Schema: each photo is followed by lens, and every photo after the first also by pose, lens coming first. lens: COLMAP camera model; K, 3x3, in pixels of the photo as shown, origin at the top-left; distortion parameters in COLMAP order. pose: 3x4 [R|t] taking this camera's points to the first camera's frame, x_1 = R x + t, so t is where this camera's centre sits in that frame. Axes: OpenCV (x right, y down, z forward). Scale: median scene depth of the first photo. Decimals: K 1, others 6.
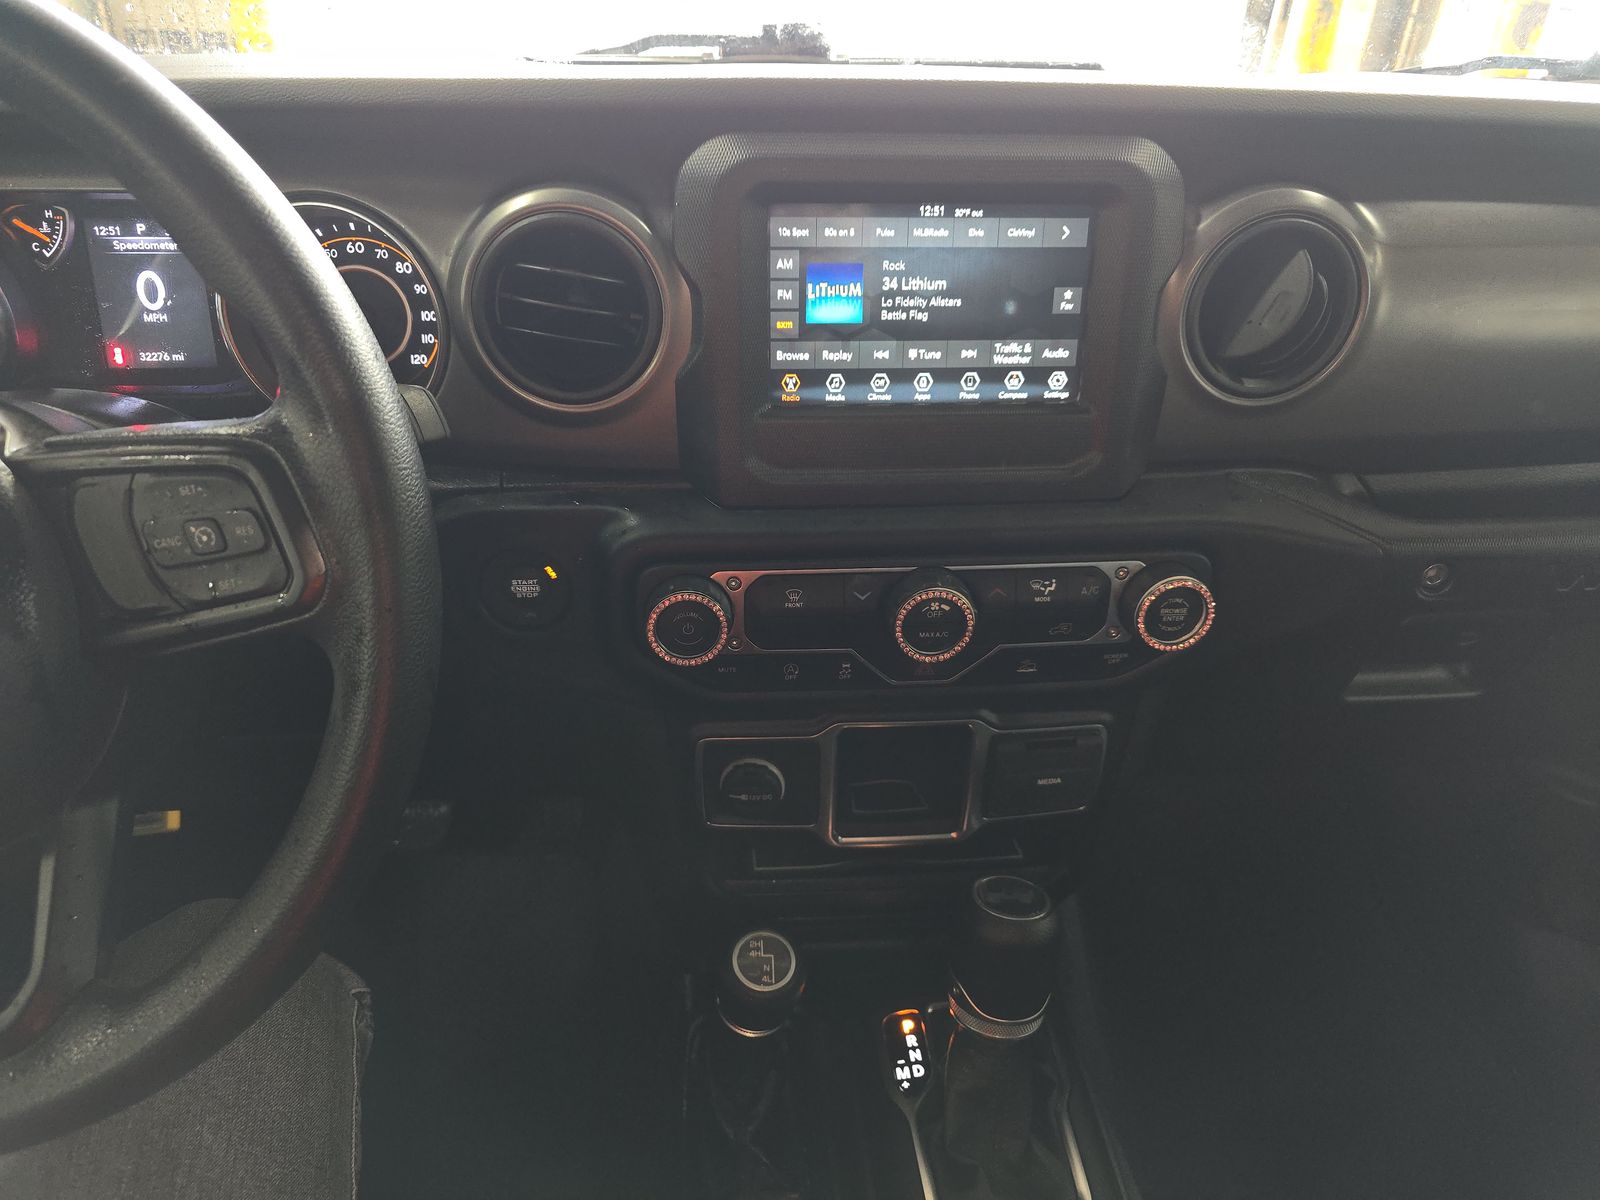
lens RADIAL K [[1083.3, 0, 801.3], [0, 1083.3, 605.5], [0, 0, 1]] dist [0.061082, -0.057216]
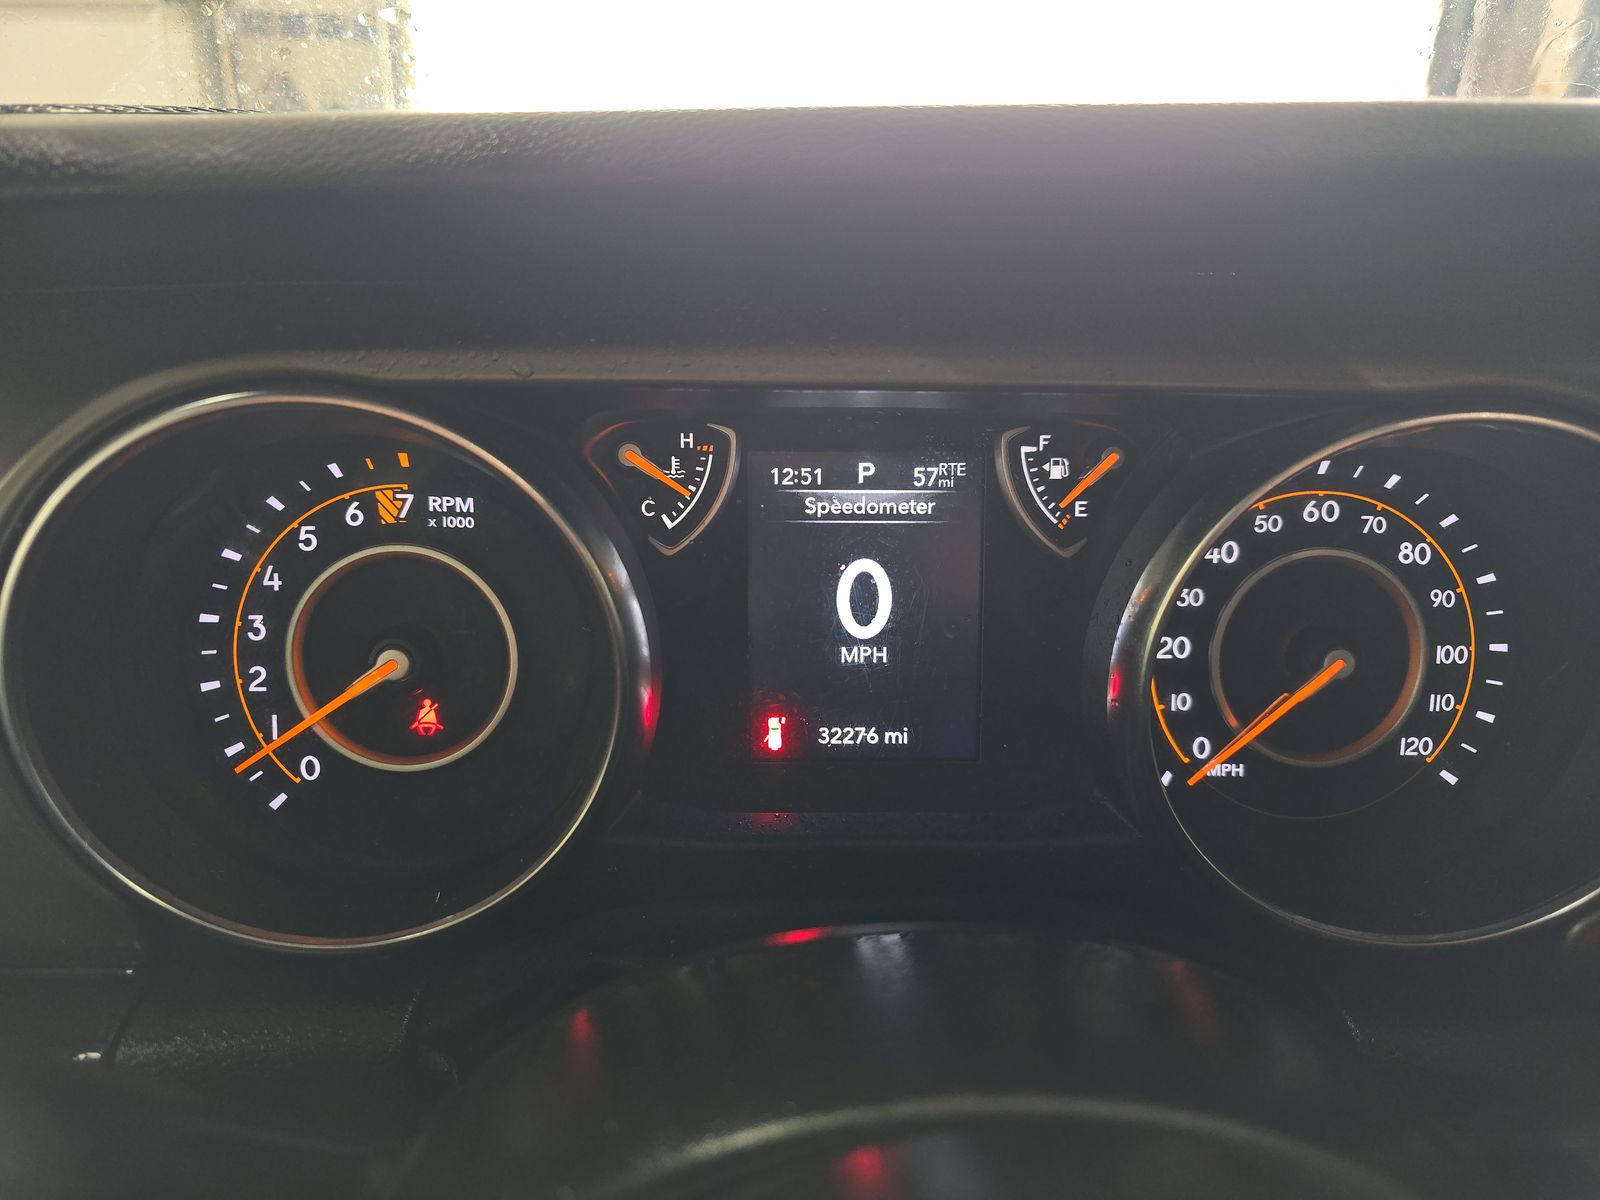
lens RADIAL K [[1053.0, 0, 828.1], [0, 1053.0, 603.5], [0, 0, 1]] dist [0.054635, -0.128413]
pose [[0.999412, 0.012185, -0.032042, -0.624346], [-0.018301, 0.980003, -0.198138, -0.206555], [0.028987, 0.198607, 0.979650, 0.594827]]
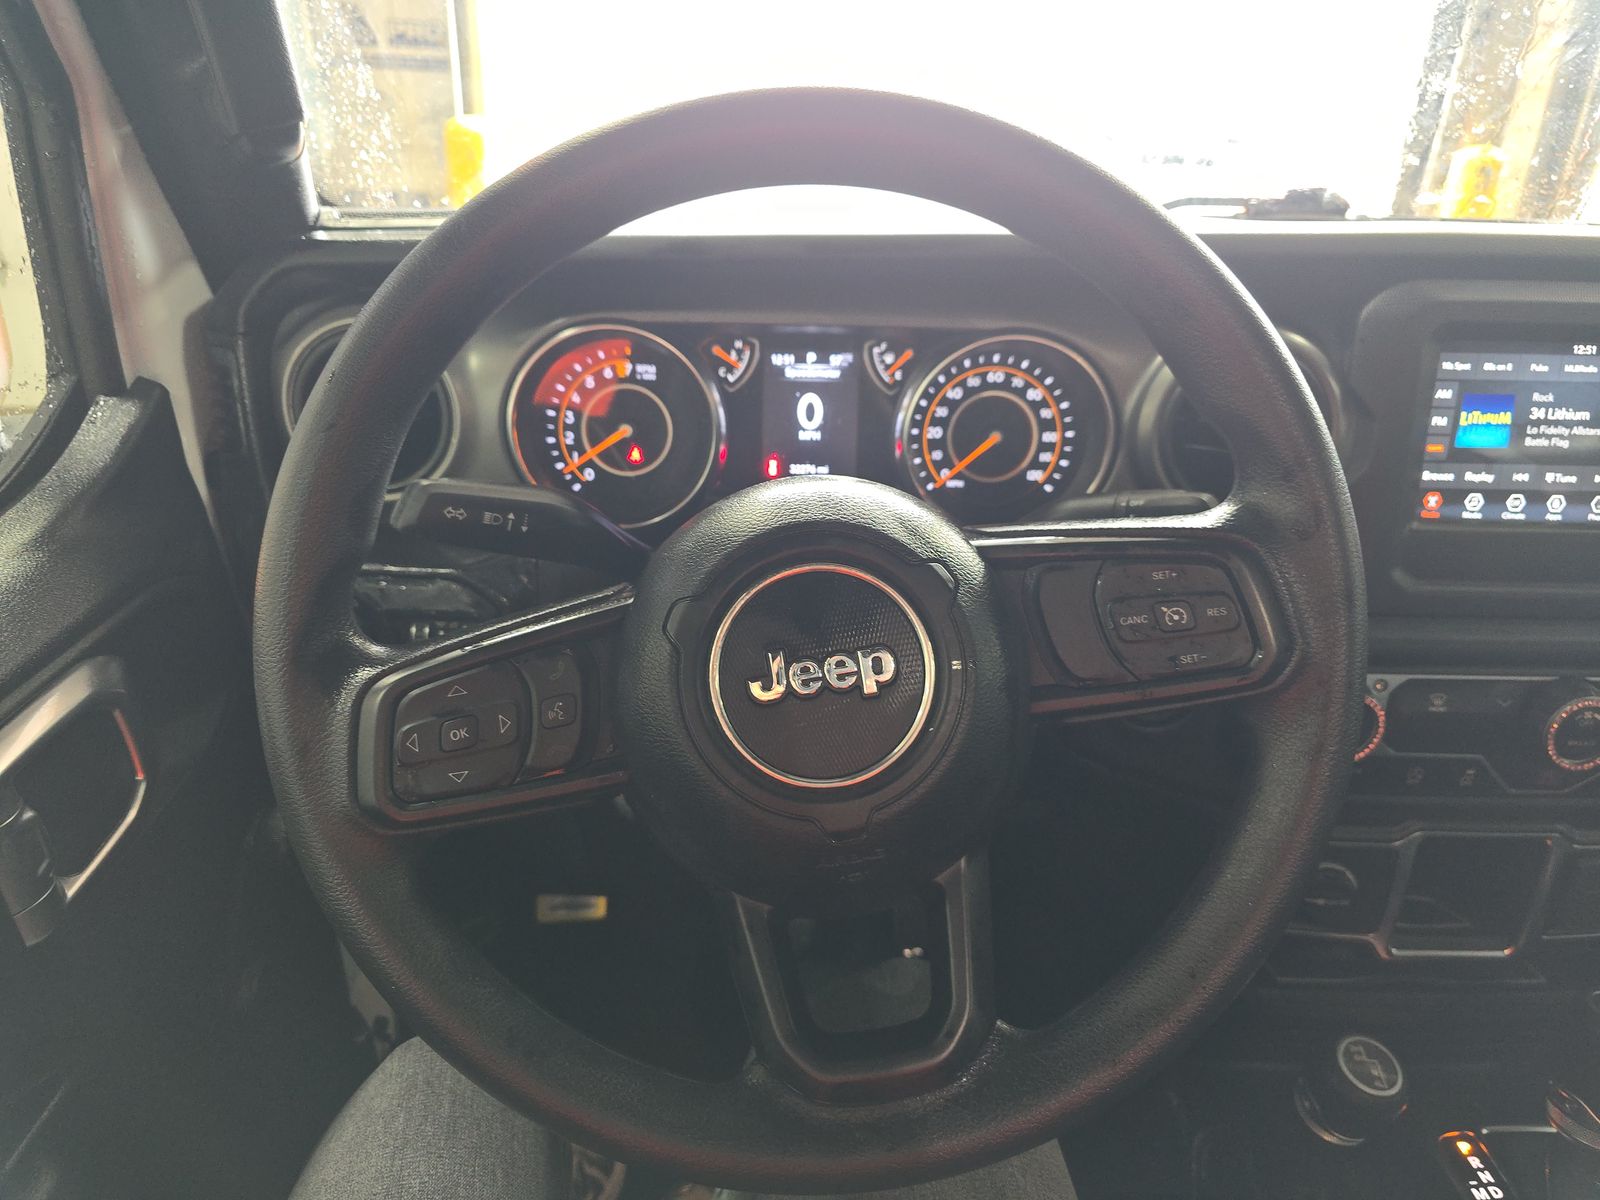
lens RADIAL K [[1083.3, 0, 801.3], [0, 1083.3, 605.5], [0, 0, 1]] dist [0.061082, -0.057216]
pose [[0.998208, 0.030522, -0.051479, -0.565266], [-0.036527, 0.992094, -0.120062, 0.049422], [0.047407, 0.121727, 0.991431, -0.090161]]
